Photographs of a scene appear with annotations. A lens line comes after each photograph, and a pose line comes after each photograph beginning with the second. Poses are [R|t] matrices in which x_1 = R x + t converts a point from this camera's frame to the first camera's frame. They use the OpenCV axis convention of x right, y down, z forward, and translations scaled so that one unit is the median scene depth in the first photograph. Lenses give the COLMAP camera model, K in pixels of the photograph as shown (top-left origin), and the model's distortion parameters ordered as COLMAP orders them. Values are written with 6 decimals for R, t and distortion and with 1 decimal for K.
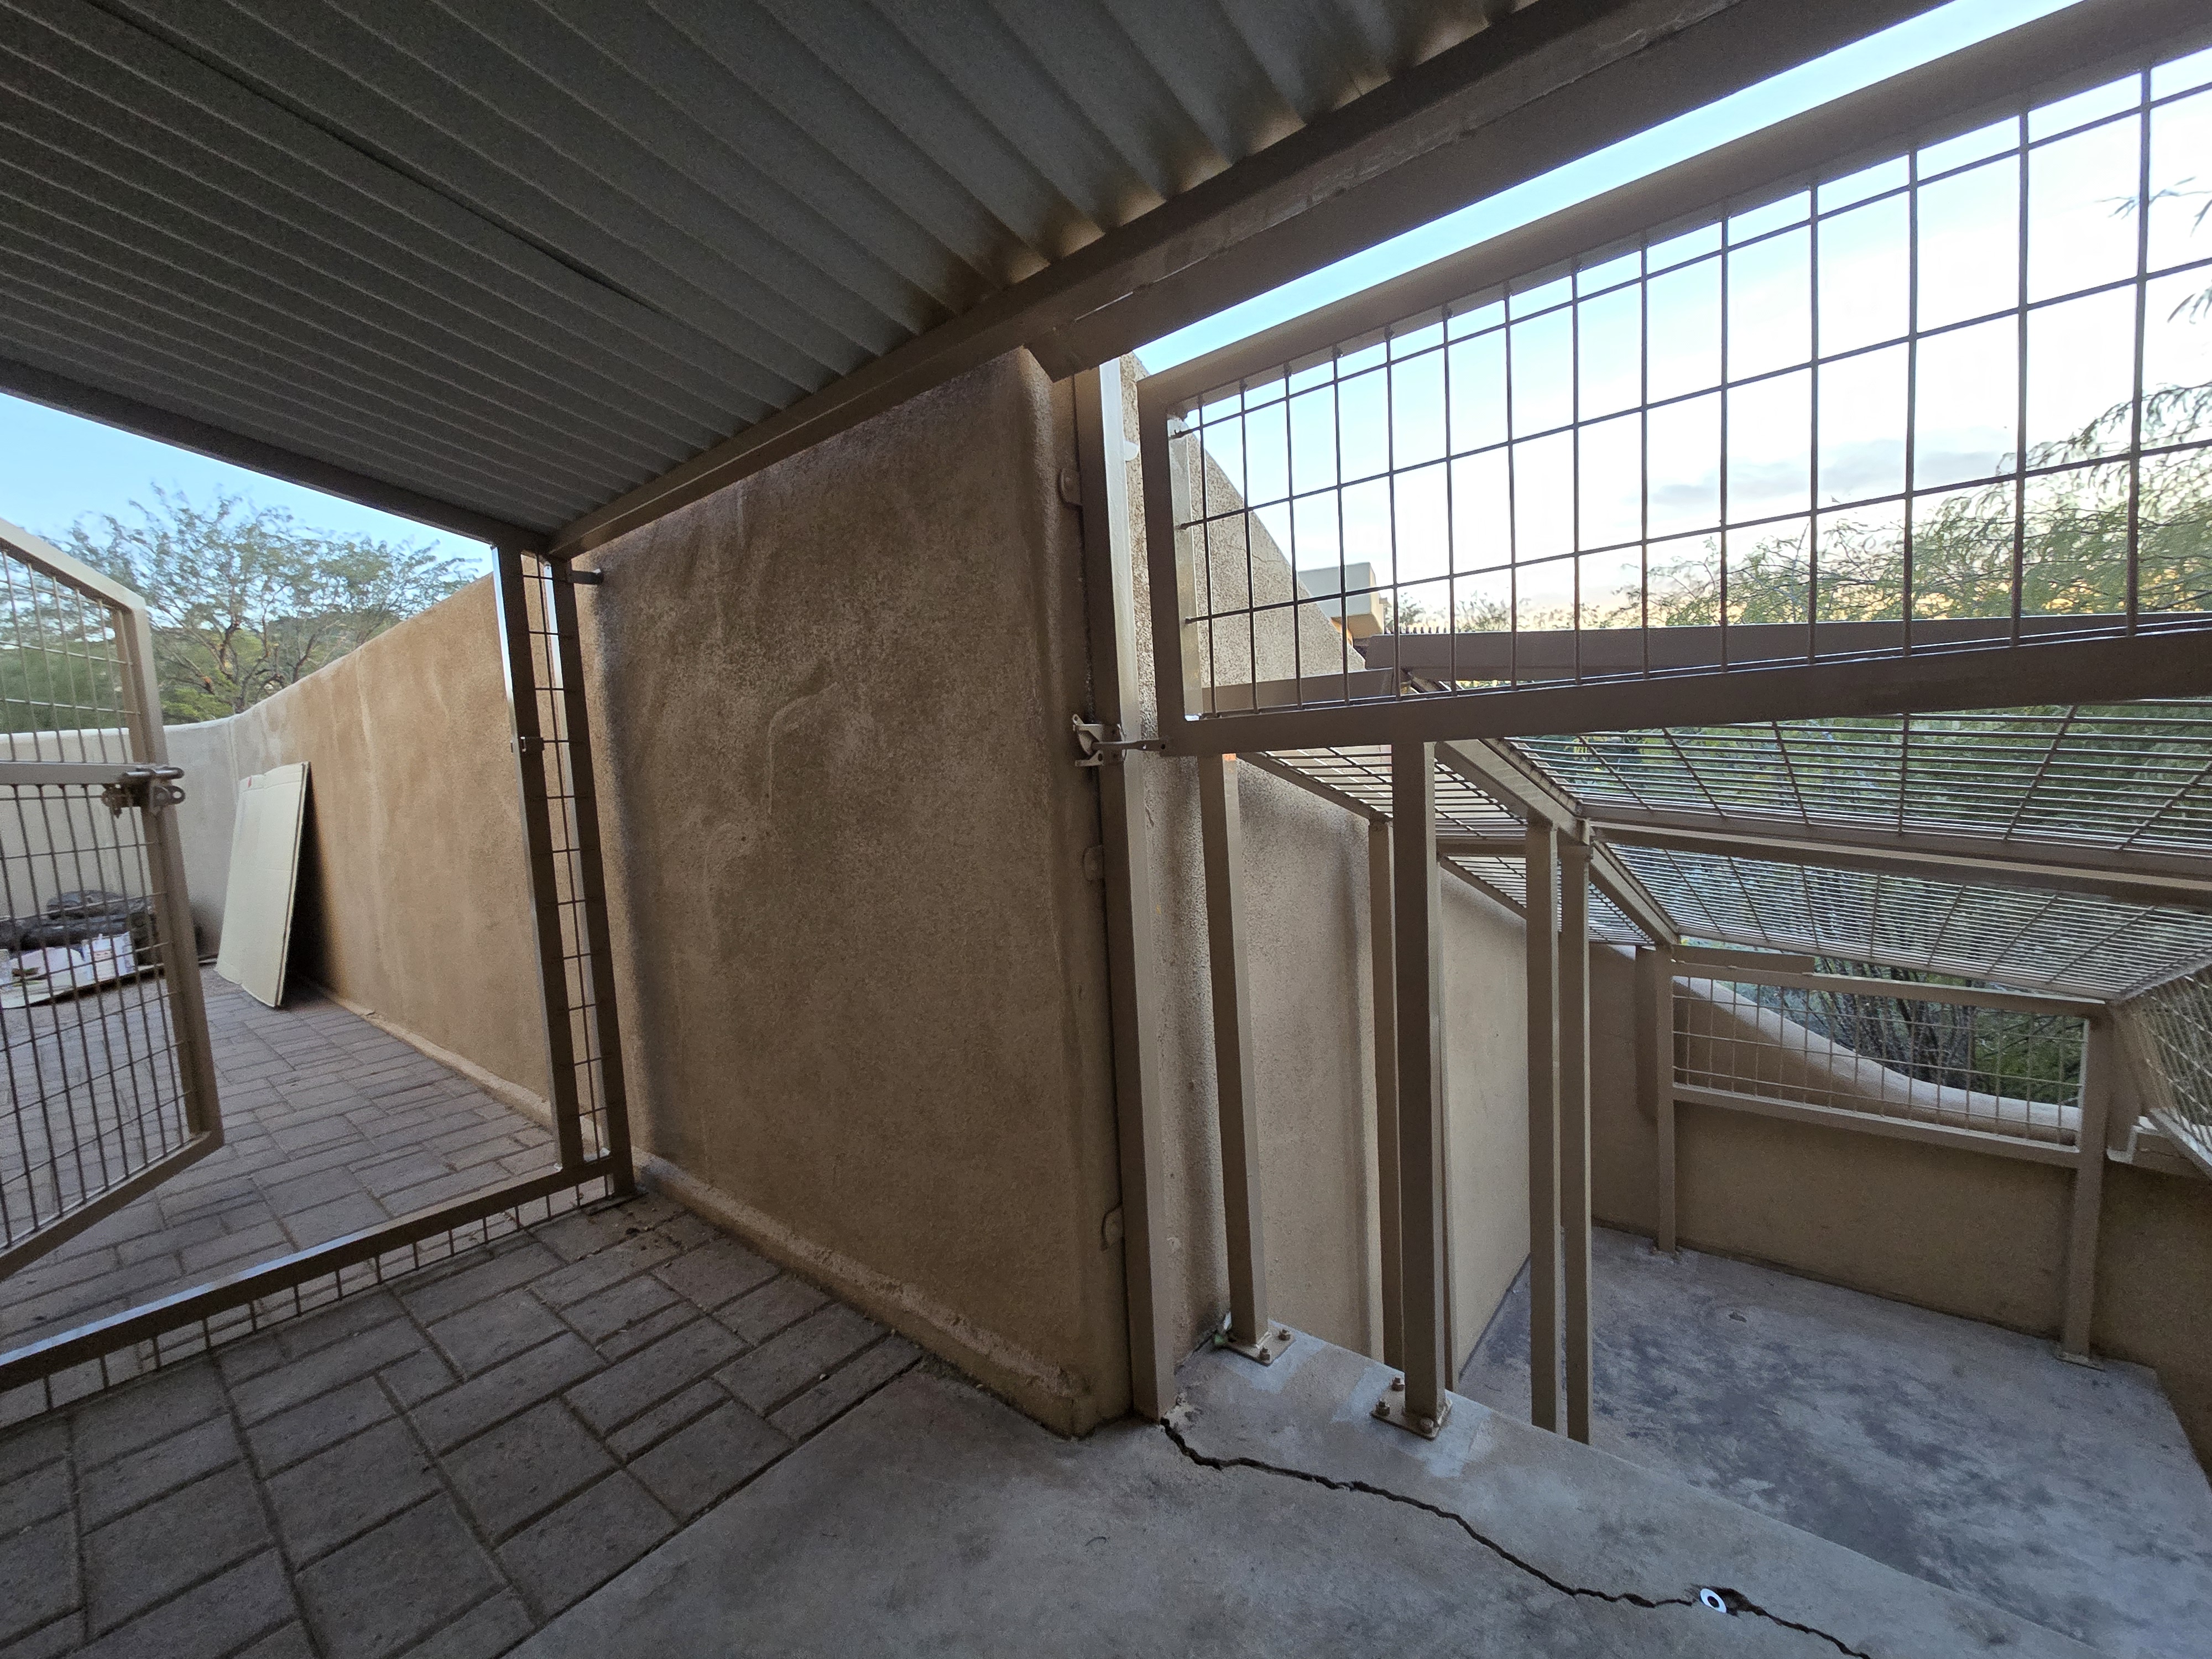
lens RADIAL K [[911.6, 0, 1103.3], [0, 911.6, 822.1], [0, 0, 1]] dist [-0.001889, 0.002107]
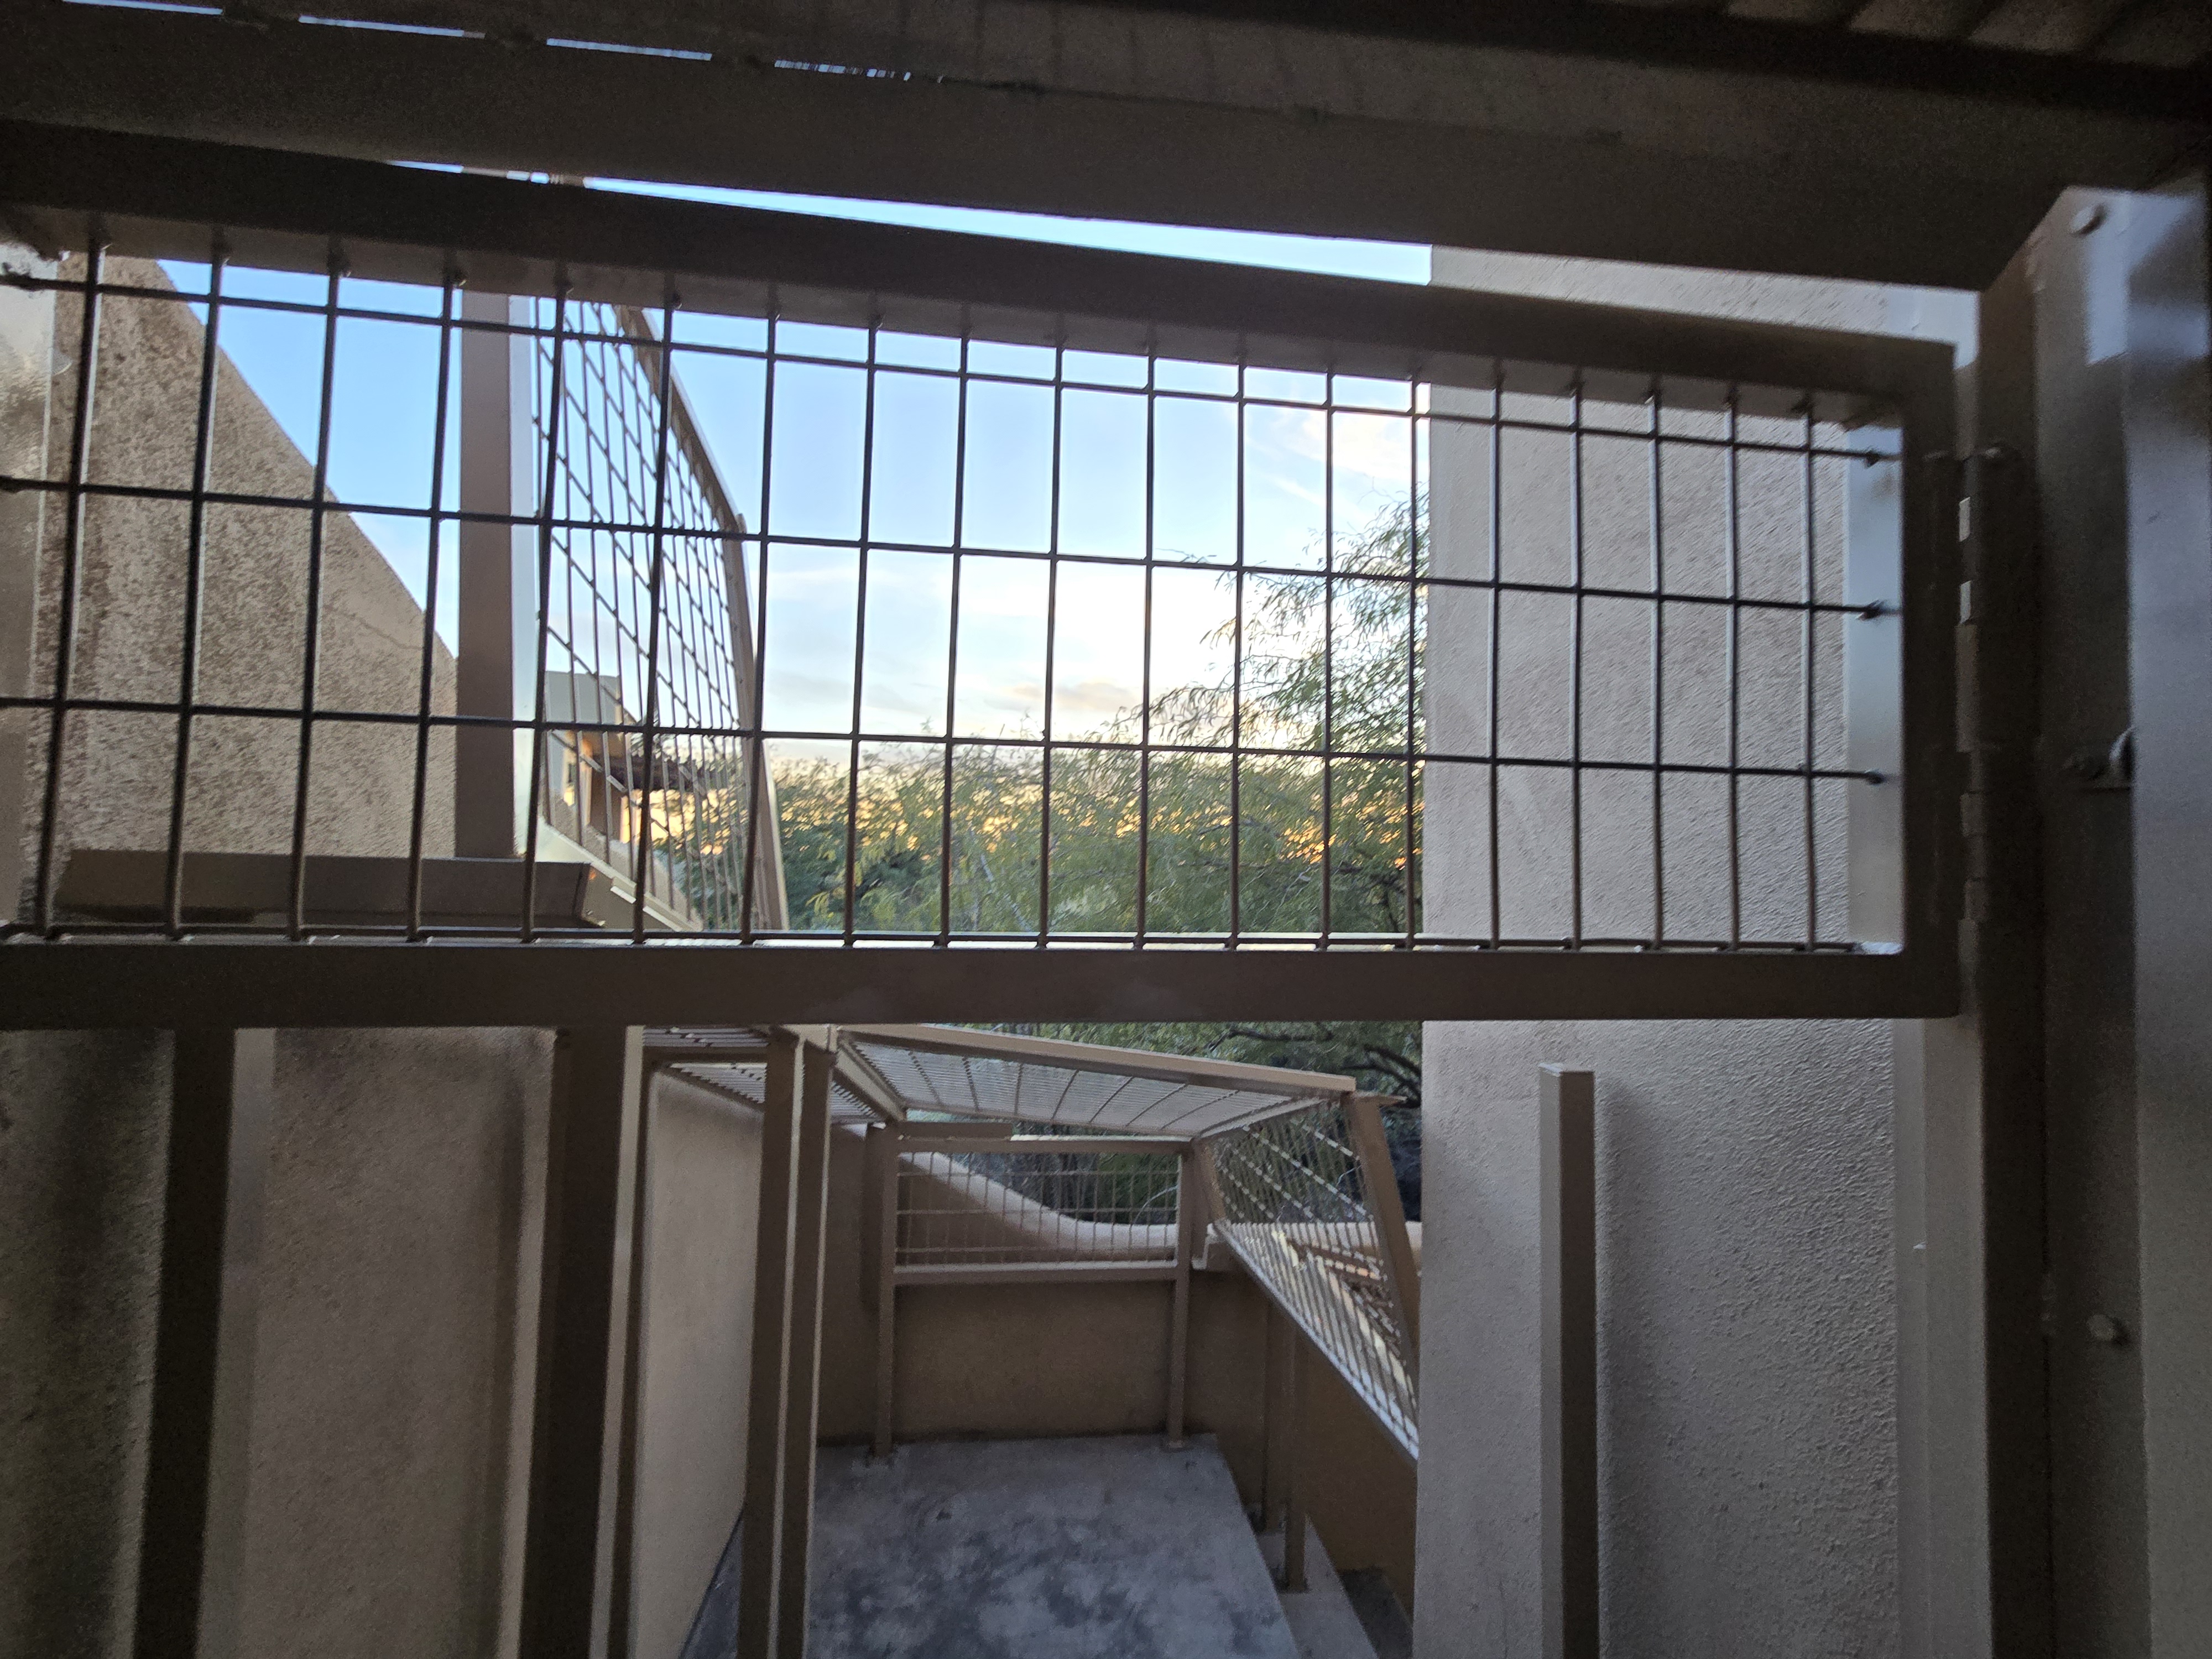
lens RADIAL K [[911.6, 0, 1094.1], [0, 911.6, 827.1], [0, 0, 1]] dist [-0.001889, 0.002107]
pose [[0.711845, 0.108220, 0.693949, 0.055167], [-0.007525, 0.989176, -0.146542, -0.041644], [-0.702297, 0.099093, 0.704954, 0.129847]]
